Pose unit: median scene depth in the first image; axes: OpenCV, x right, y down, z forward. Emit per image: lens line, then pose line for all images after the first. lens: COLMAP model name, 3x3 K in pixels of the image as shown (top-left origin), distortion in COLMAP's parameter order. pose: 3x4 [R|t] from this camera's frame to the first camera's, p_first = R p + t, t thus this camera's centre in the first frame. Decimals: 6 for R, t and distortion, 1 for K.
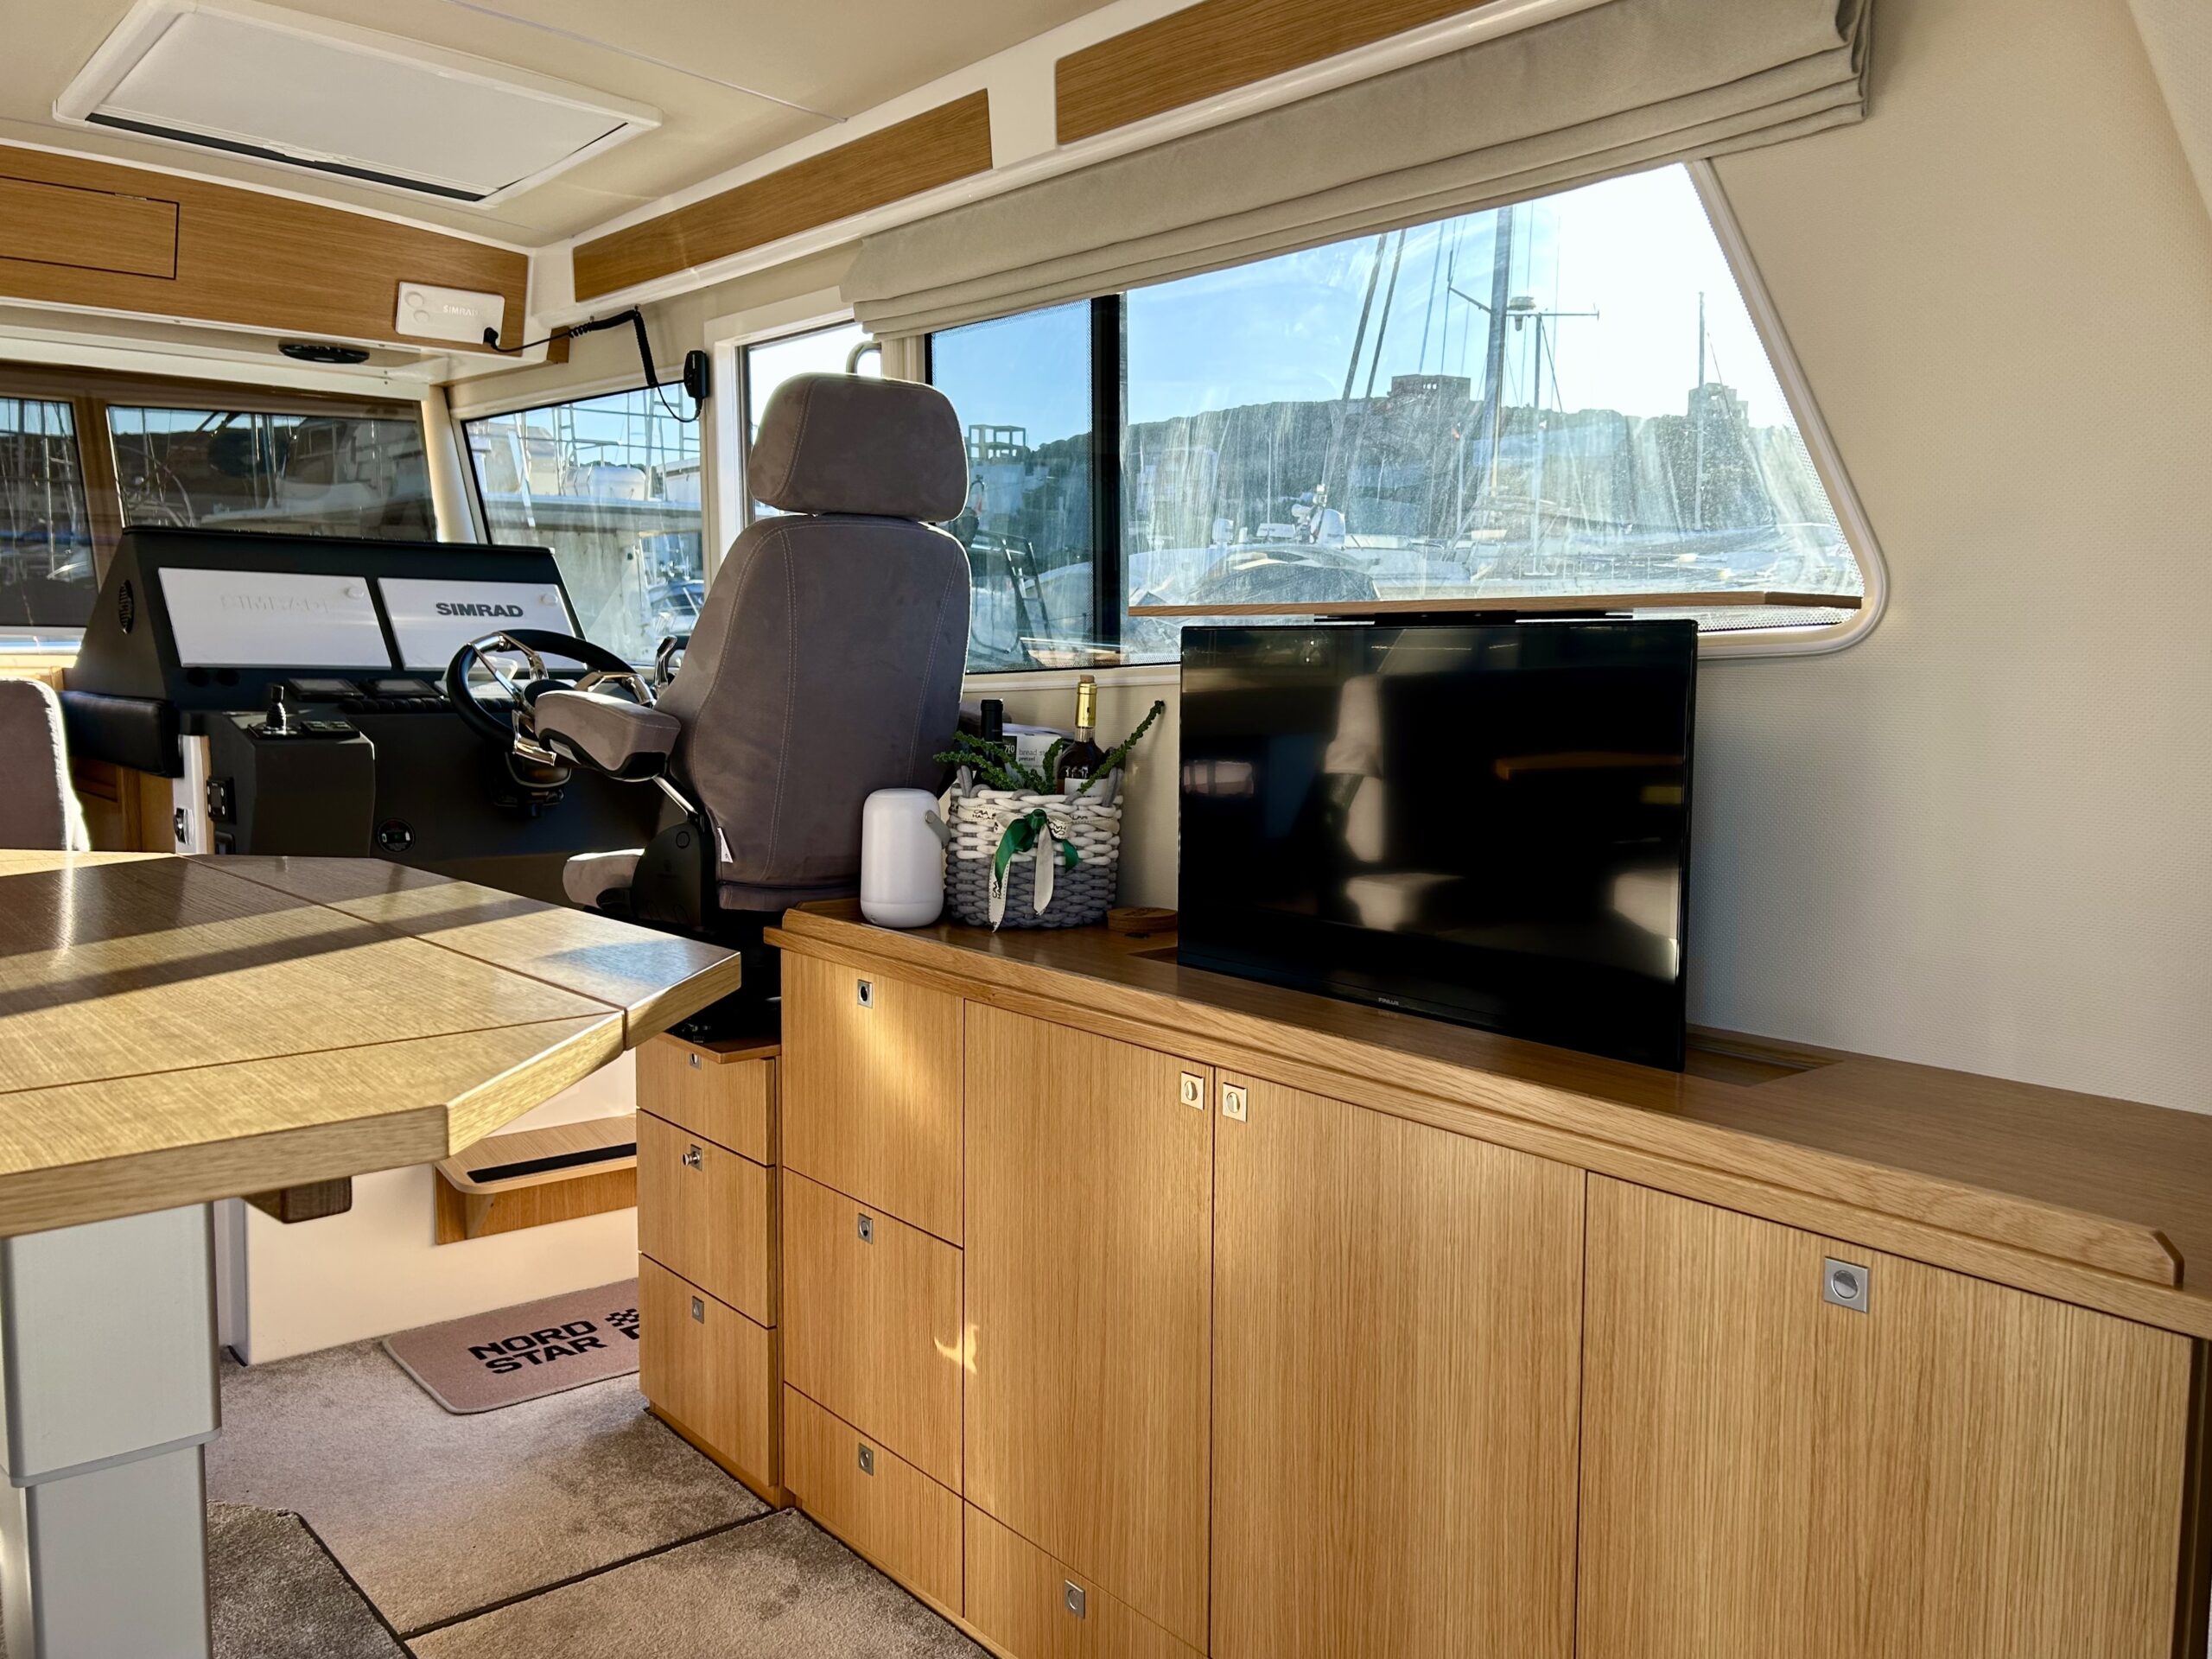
lens RADIAL K [[1749.4, 0, 1111.7], [0, 1749.4, 826.9], [0, 0, 1]] dist [0.009029, 0.008086]
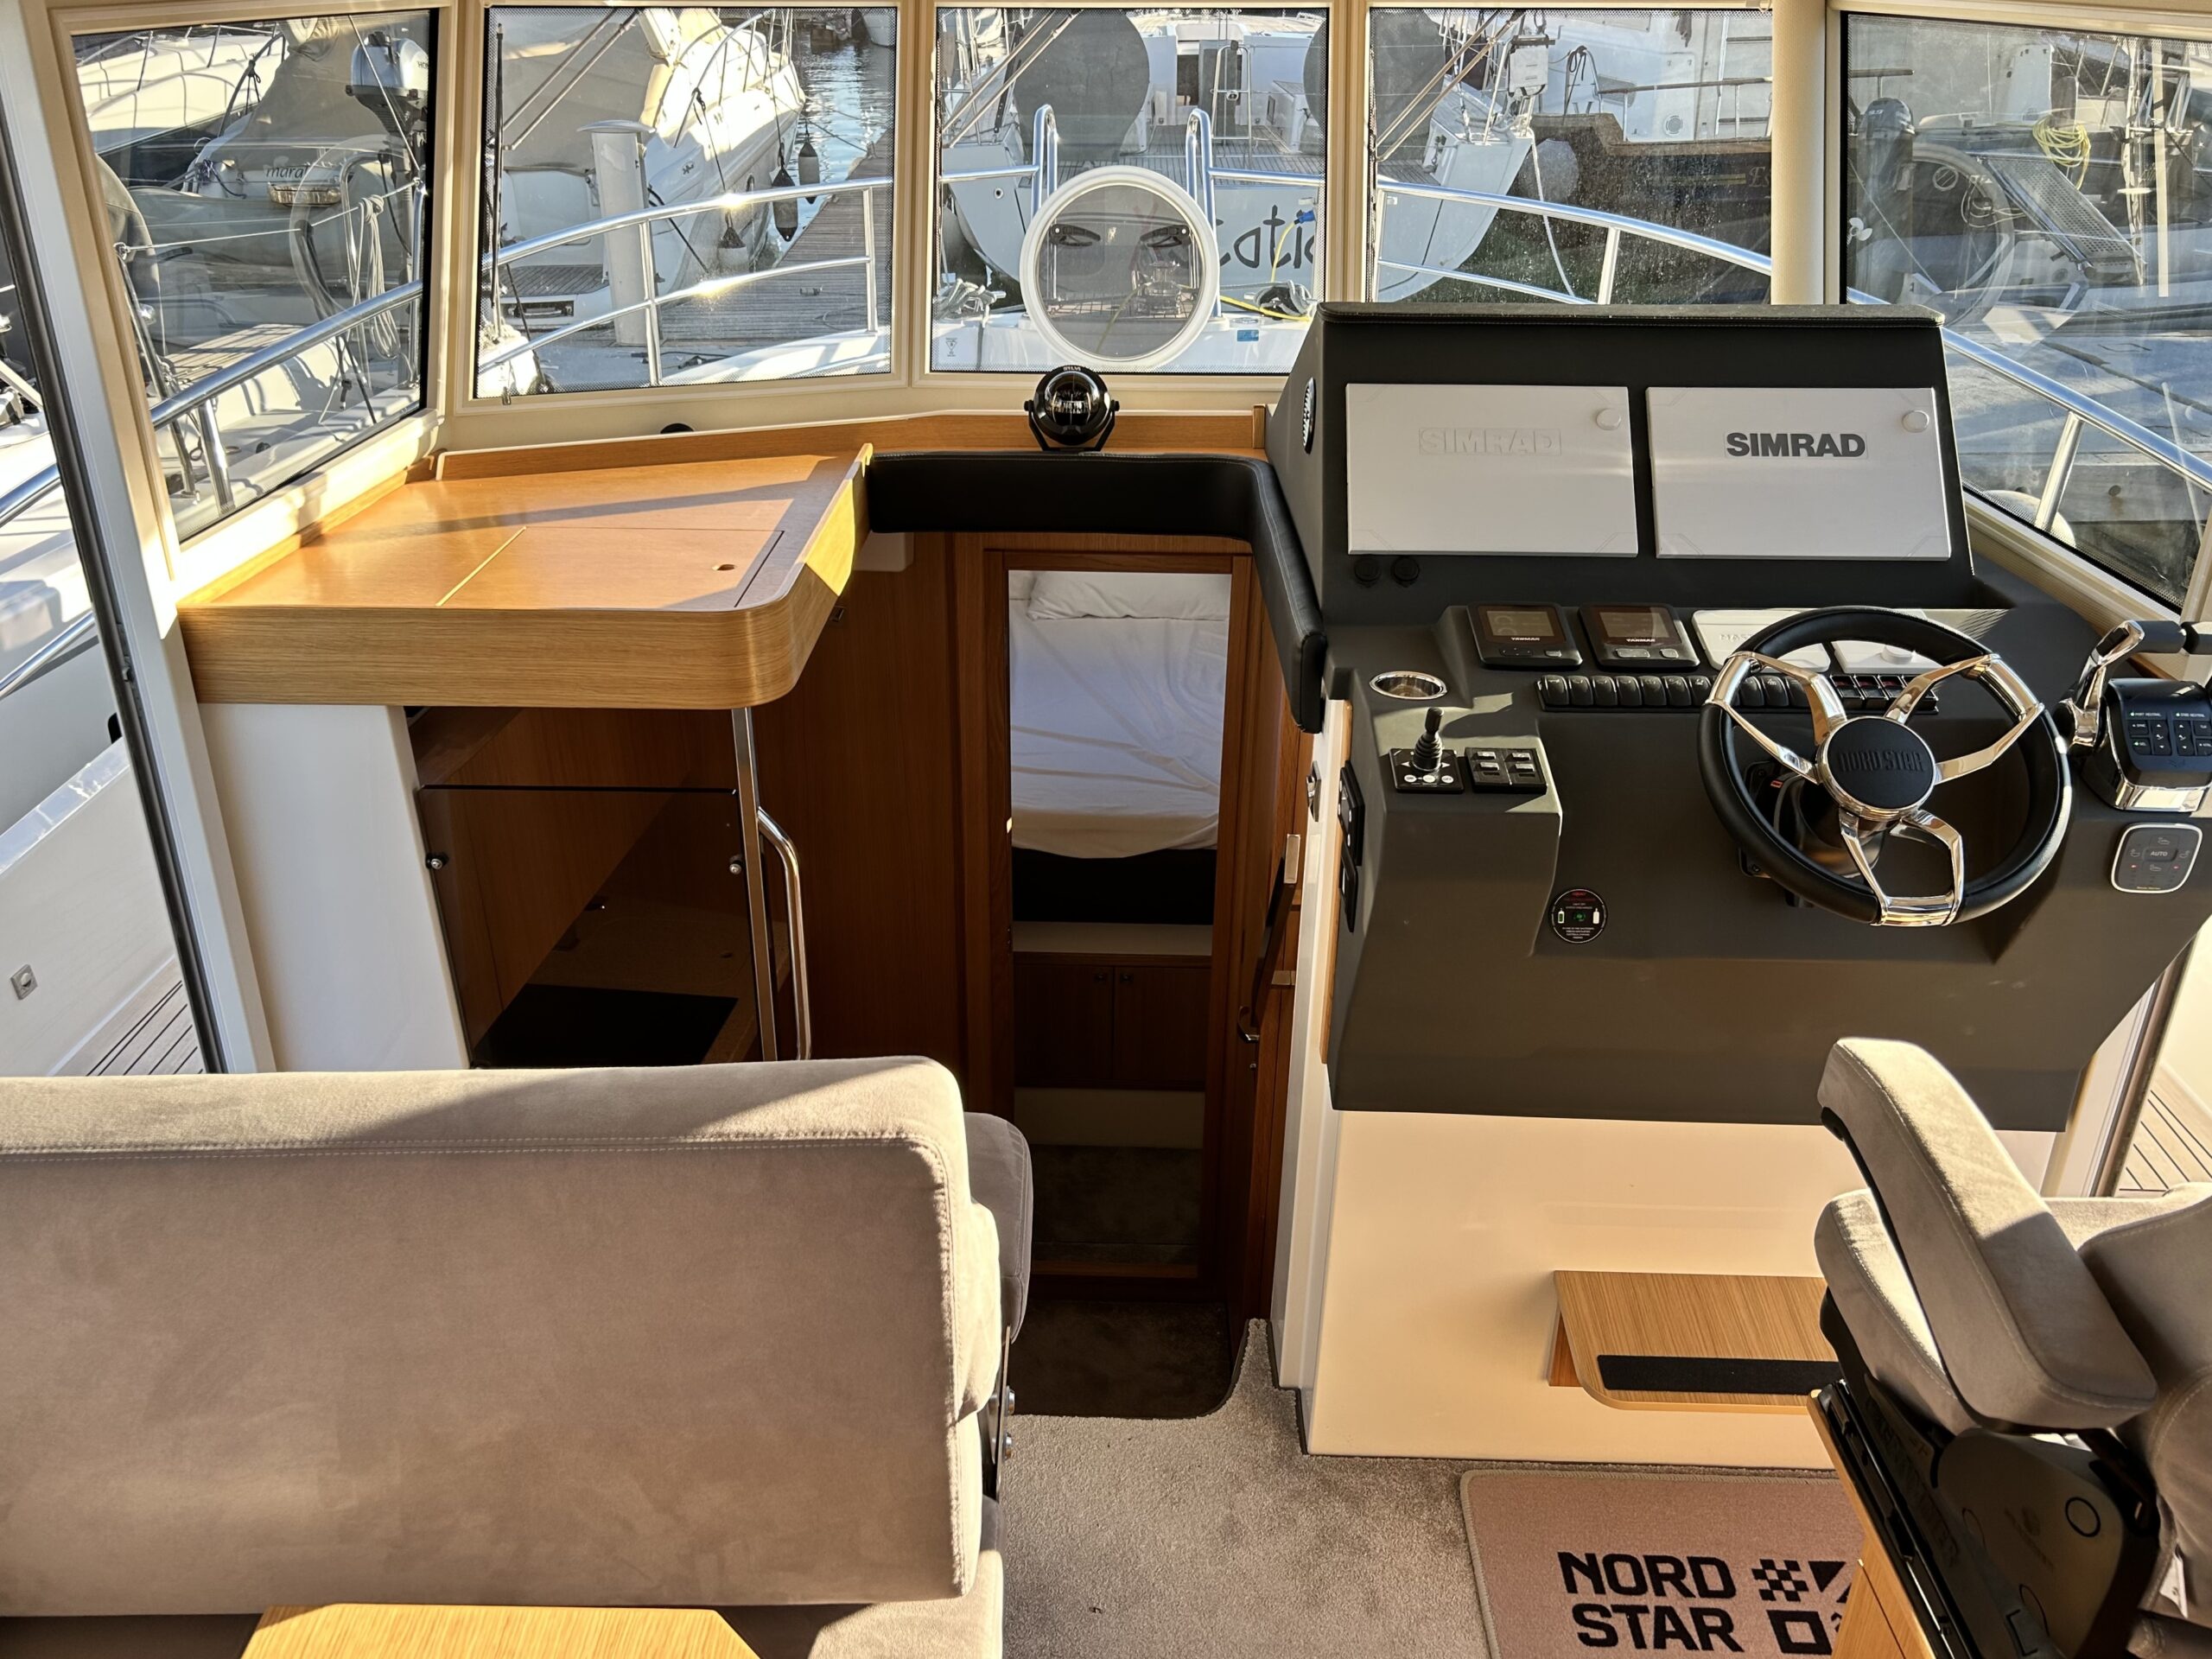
lens RADIAL K [[1738.7, 0, 1062.3], [0, 1738.7, 834.4], [0, 0, 1]] dist [-0.006961, 0.003331]
pose [[0.748550, 0.280901, -0.600639, -0.166361], [-0.060798, 0.931095, 0.359675, -0.231450], [0.660285, -0.232717, 0.714049, 0.403673]]
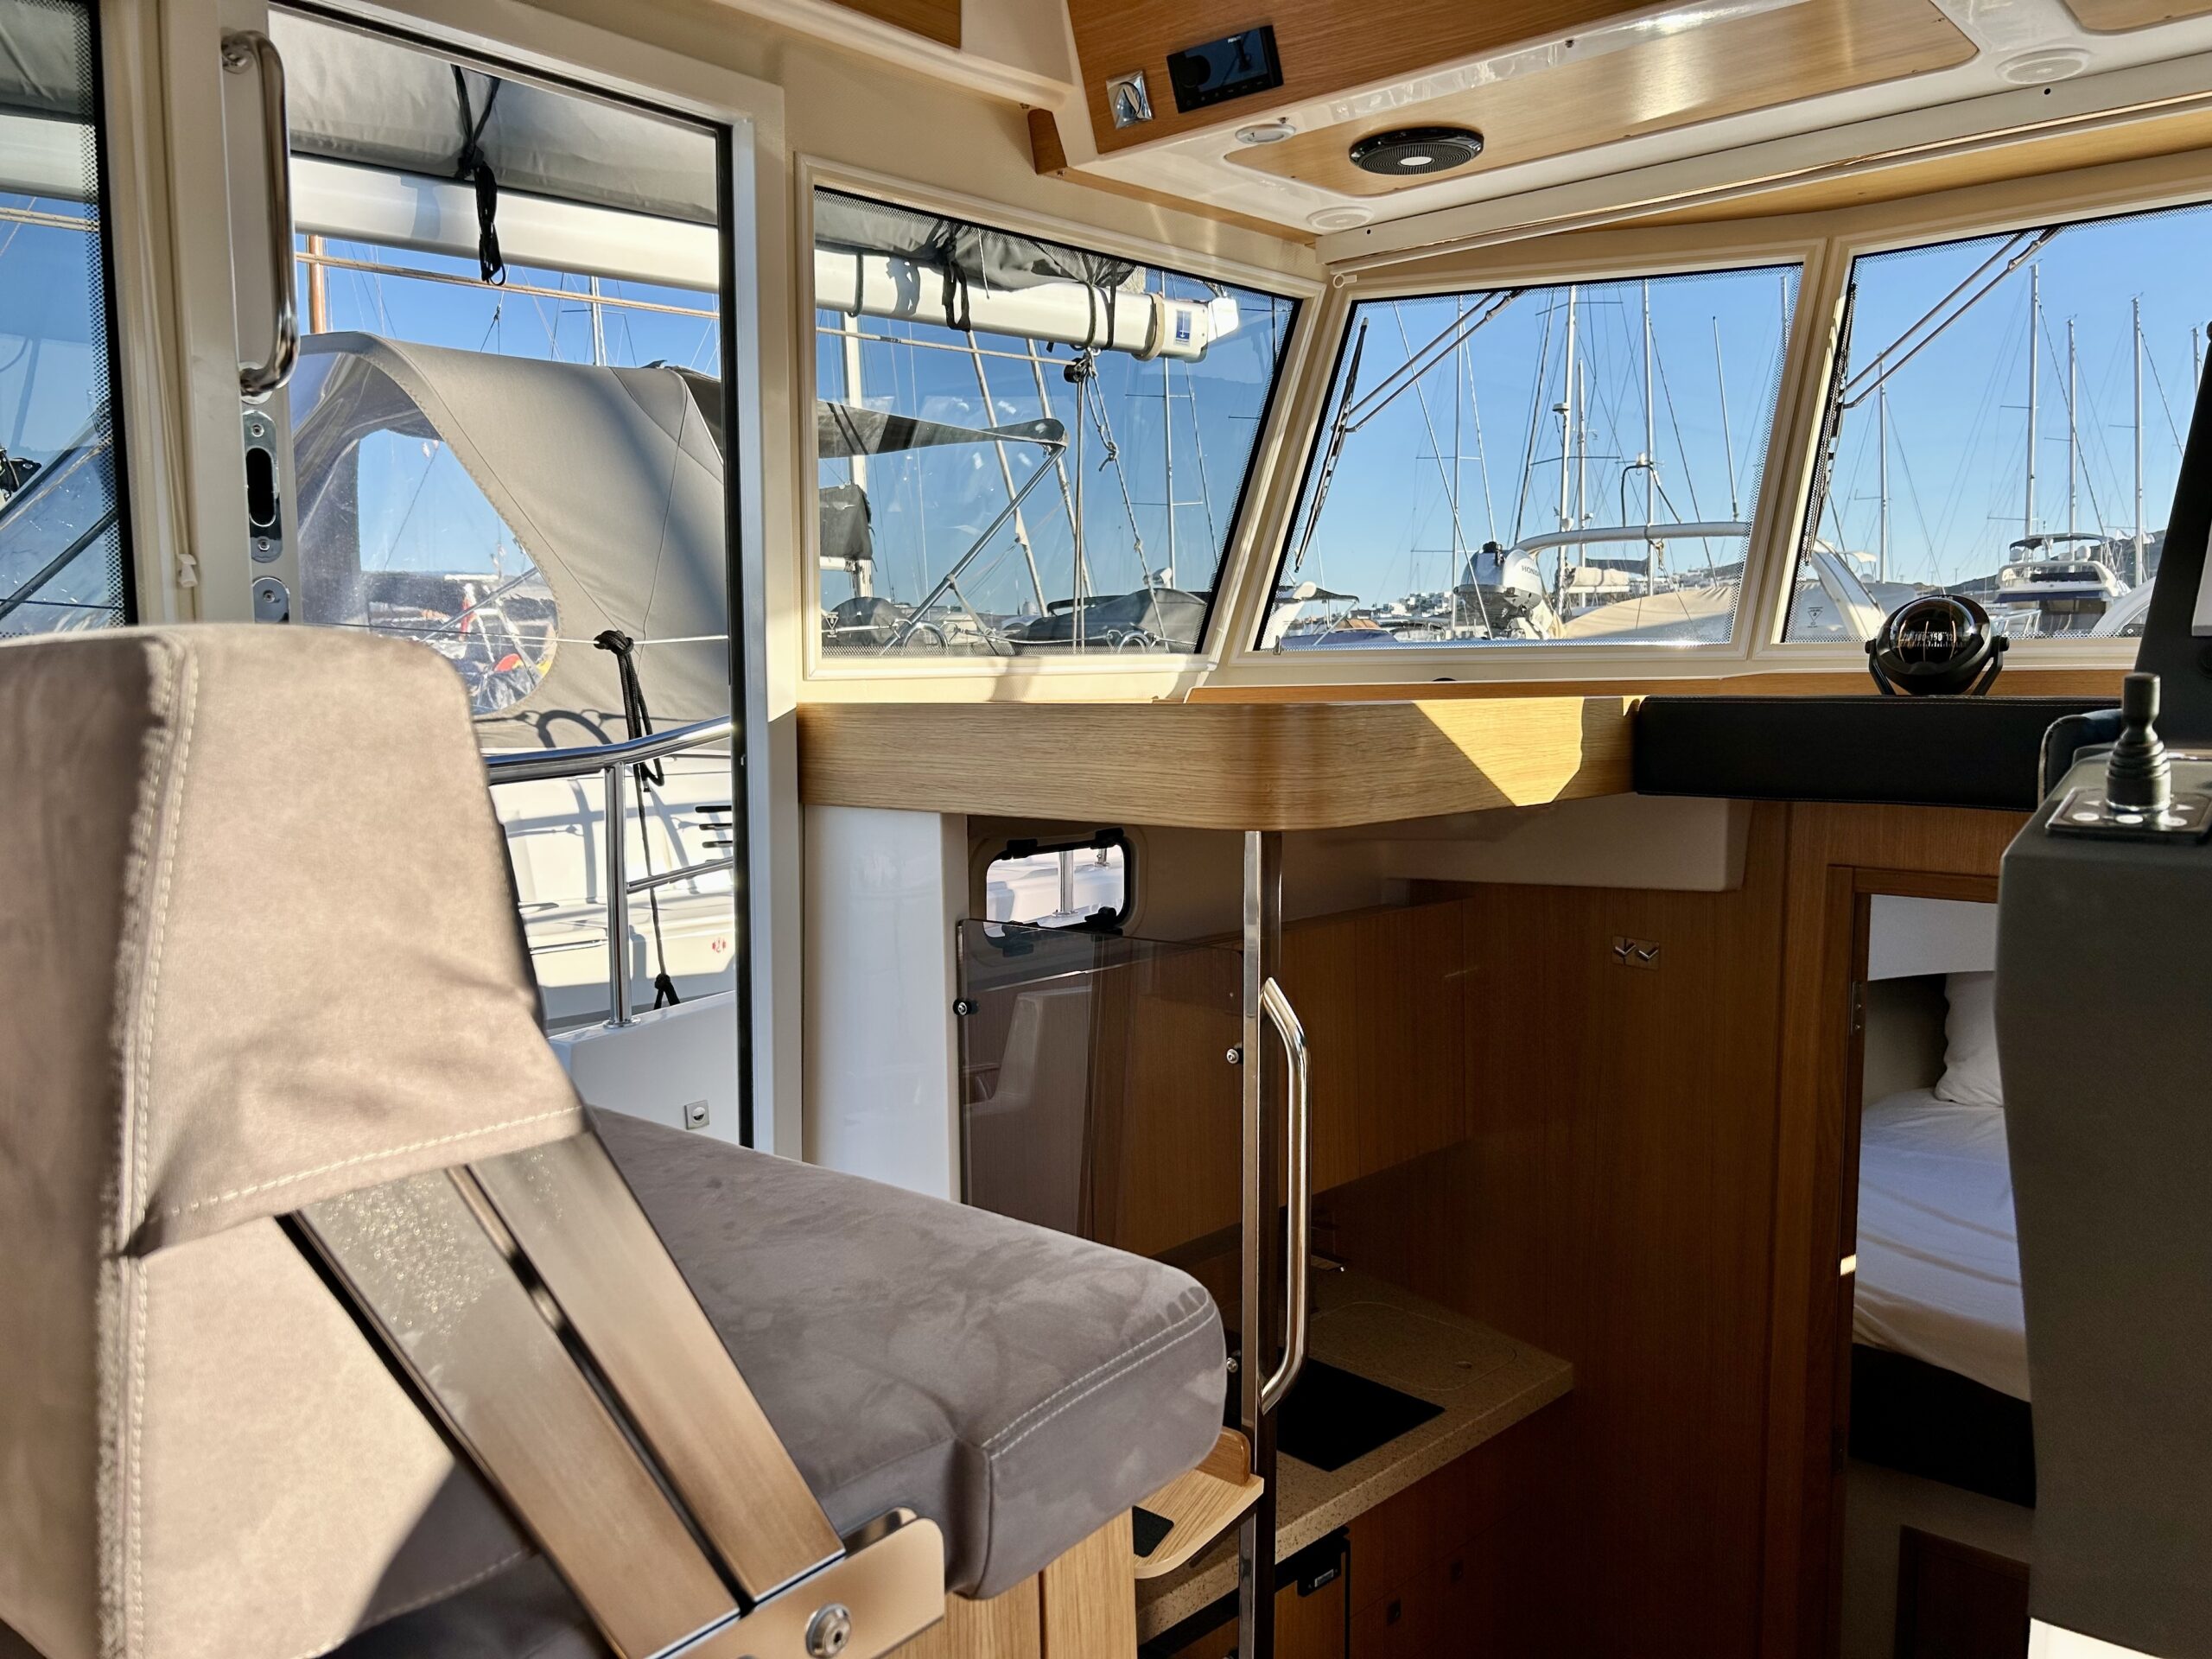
lens RADIAL K [[1711.3, 0, 1099.1], [0, 1711.3, 820.7], [0, 0, 1]] dist [0.005307, 0.005216]
pose [[0.186582, 0.077547, -0.979374, -0.176457], [-0.088536, 0.994151, 0.061850, -0.051654], [0.978442, 0.075170, 0.192356, 0.678640]]
